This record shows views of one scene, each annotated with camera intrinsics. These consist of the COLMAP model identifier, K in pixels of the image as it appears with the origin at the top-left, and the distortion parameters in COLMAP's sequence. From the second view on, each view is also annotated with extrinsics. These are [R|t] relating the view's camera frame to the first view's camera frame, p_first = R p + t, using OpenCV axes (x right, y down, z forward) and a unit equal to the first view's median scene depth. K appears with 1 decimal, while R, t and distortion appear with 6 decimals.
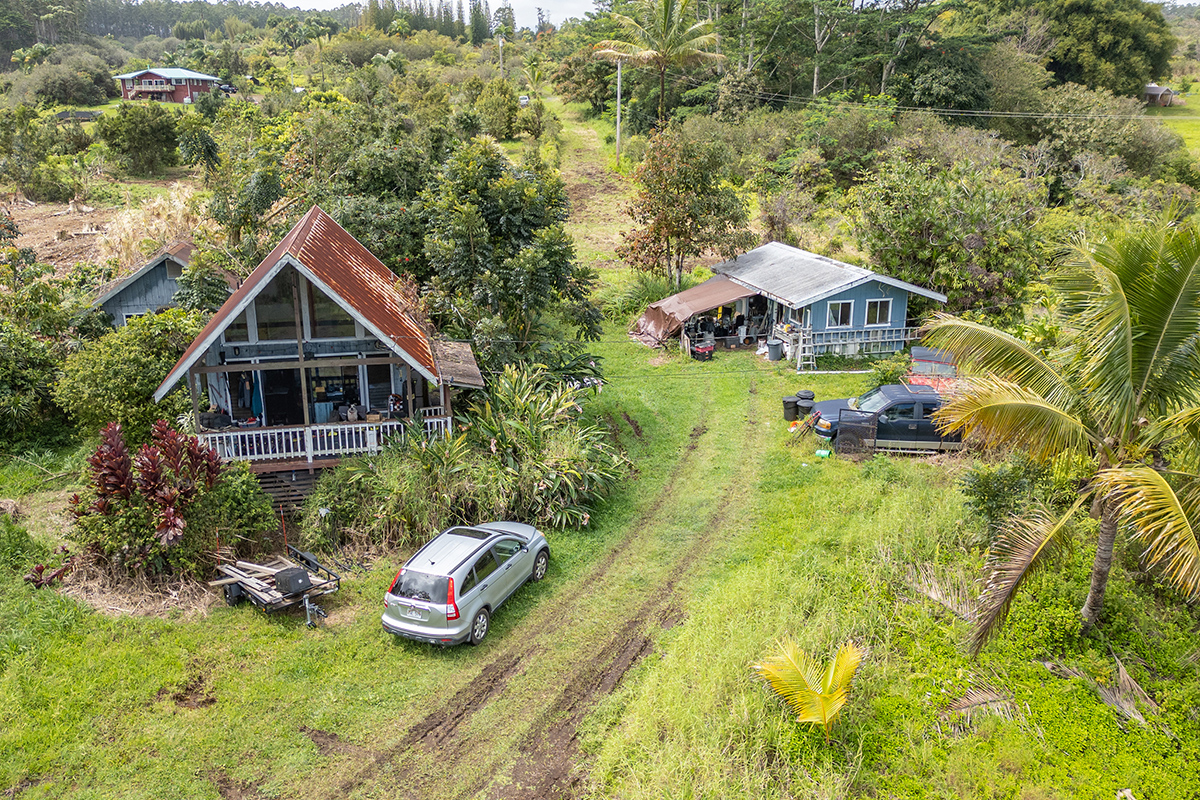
lens RADIAL K [[947.3, 0, 600.0], [0, 947.3, 400.0], [0, 0, 1]] dist [0.059309, -0.002388]
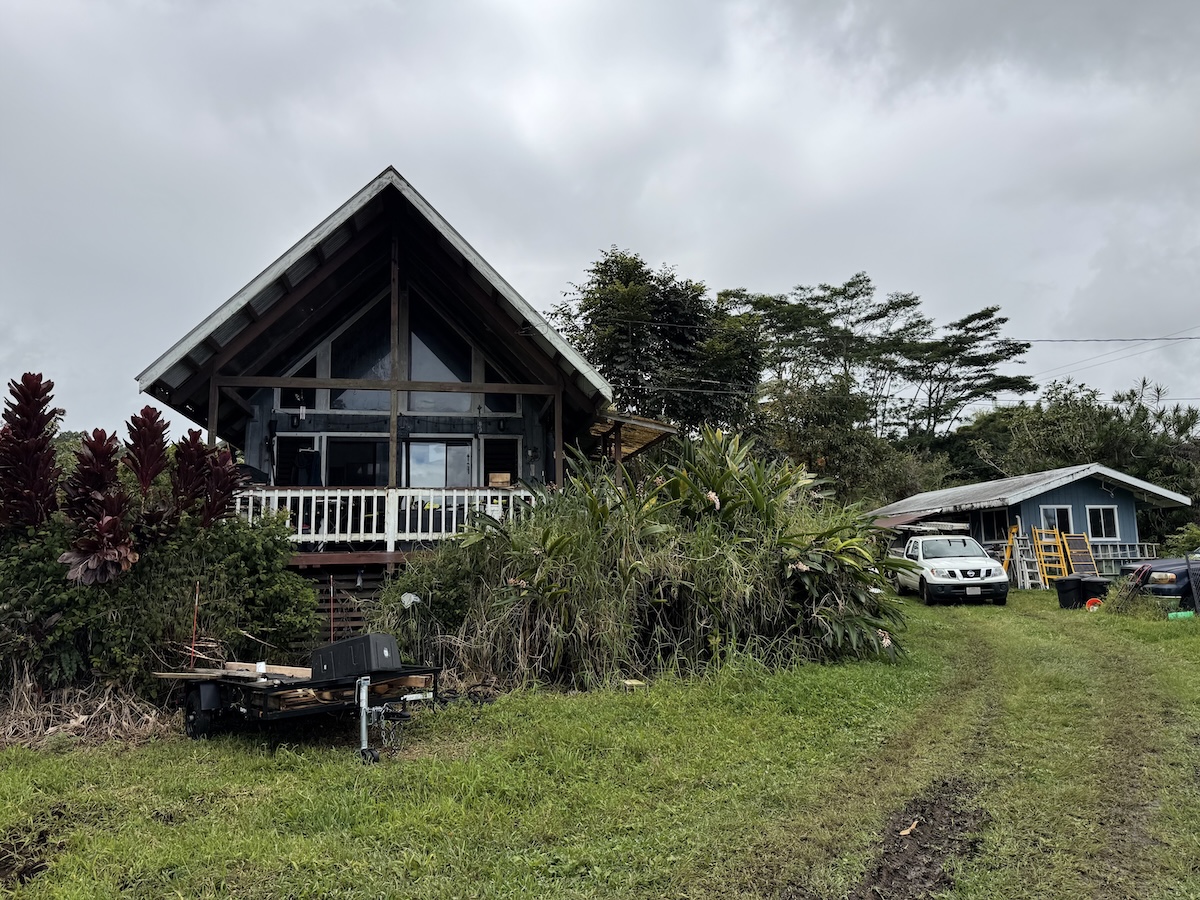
lens RADIAL K [[828.3, 0, 603.0], [0, 828.3, 450.0], [0, 0, 1]] dist [0.154389, -0.233012]
pose [[0.998917, -0.020326, -0.041844, -0.150822], [0.002316, 0.920100, -0.391676, 0.209426], [0.046462, 0.391156, 0.919151, 0.508705]]
